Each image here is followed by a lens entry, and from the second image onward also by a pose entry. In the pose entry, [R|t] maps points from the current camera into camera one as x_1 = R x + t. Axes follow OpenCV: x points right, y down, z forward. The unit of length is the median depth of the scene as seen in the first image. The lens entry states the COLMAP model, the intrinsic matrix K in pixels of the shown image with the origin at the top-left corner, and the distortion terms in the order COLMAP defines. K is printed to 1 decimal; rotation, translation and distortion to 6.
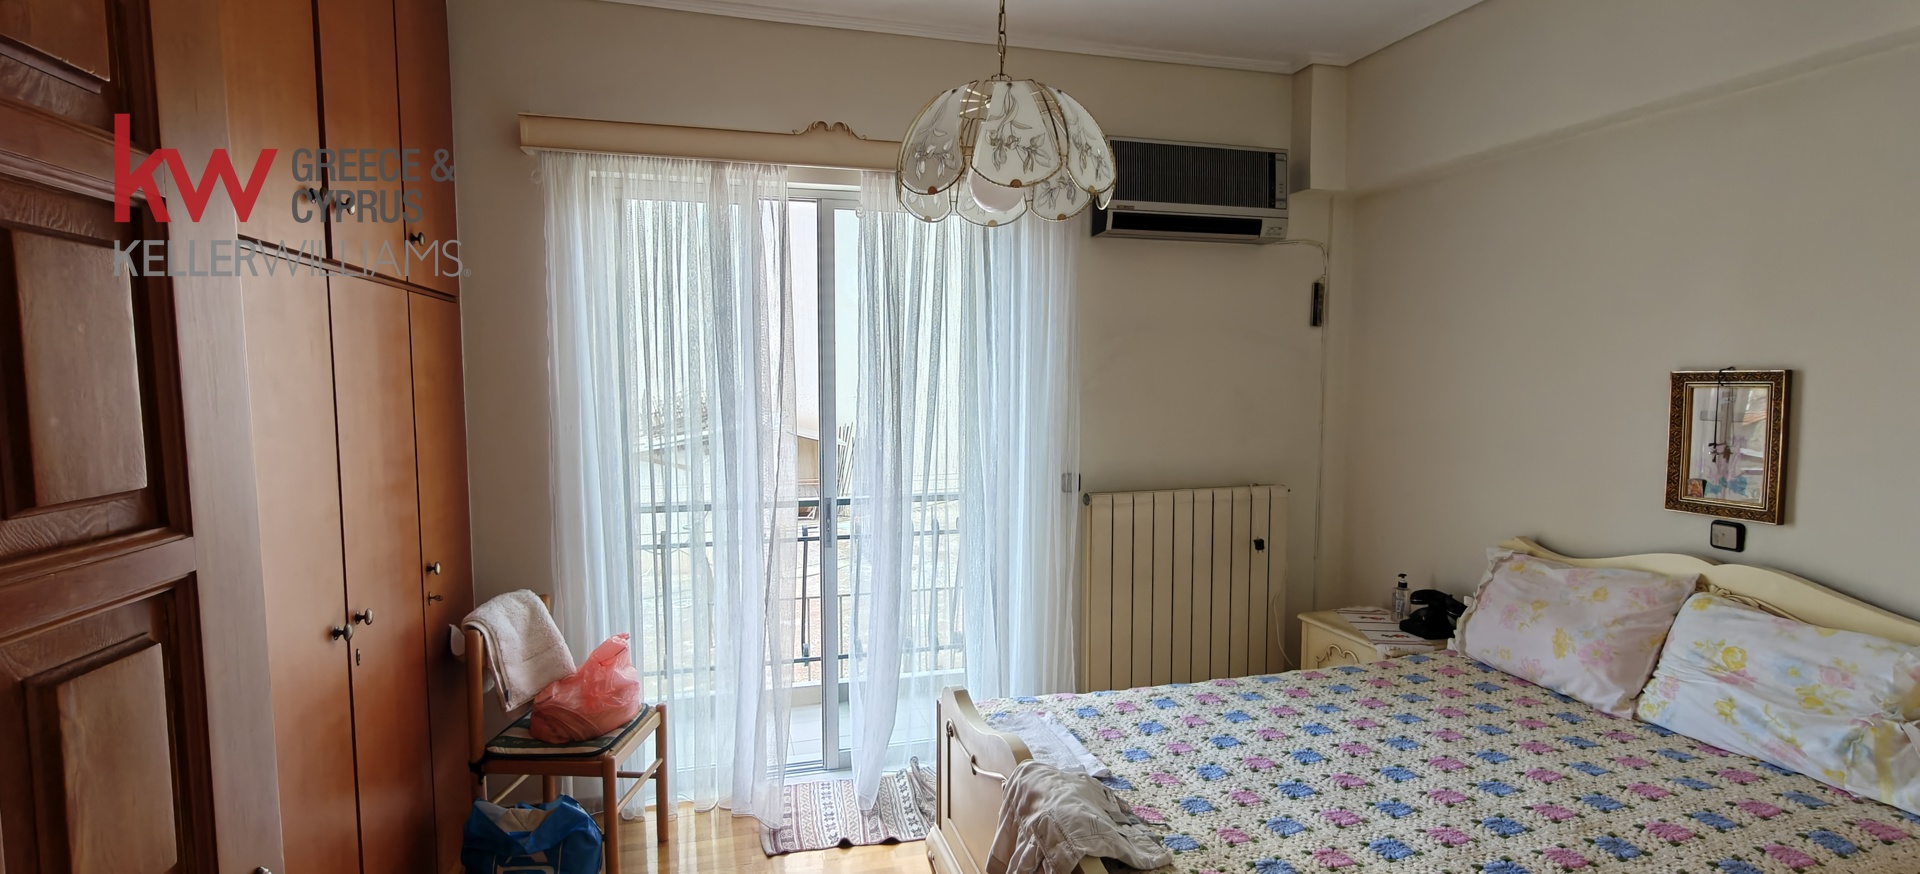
lens RADIAL K [[872.9, 0, 960.0], [0, 872.9, 437.0], [0, 0, 1]] dist [0.000010, -0.000907]
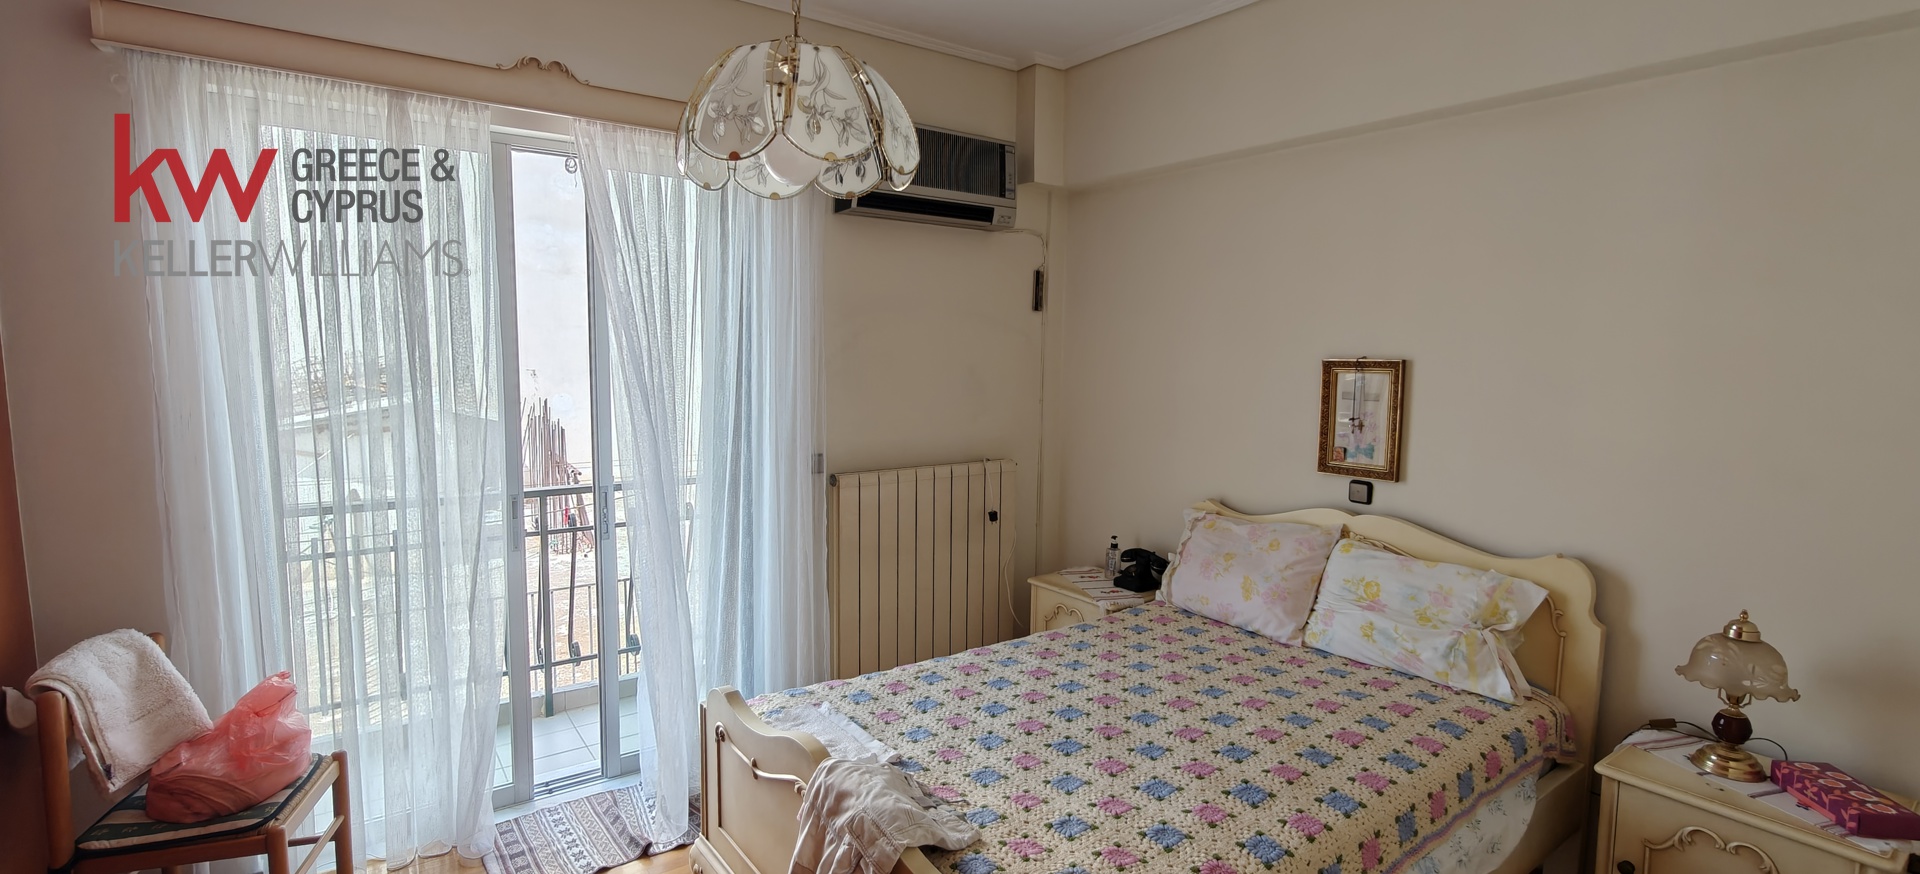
lens RADIAL K [[864.3, 0, 956.4], [0, 864.3, 434.9], [0, 0, 1]] dist [0.000104, -0.000842]
pose [[0.935898, -0.020626, 0.351666, -0.089653], [0.009960, 0.999435, 0.032113, -0.013109], [-0.352130, -0.026552, 0.935574, 0.048082]]
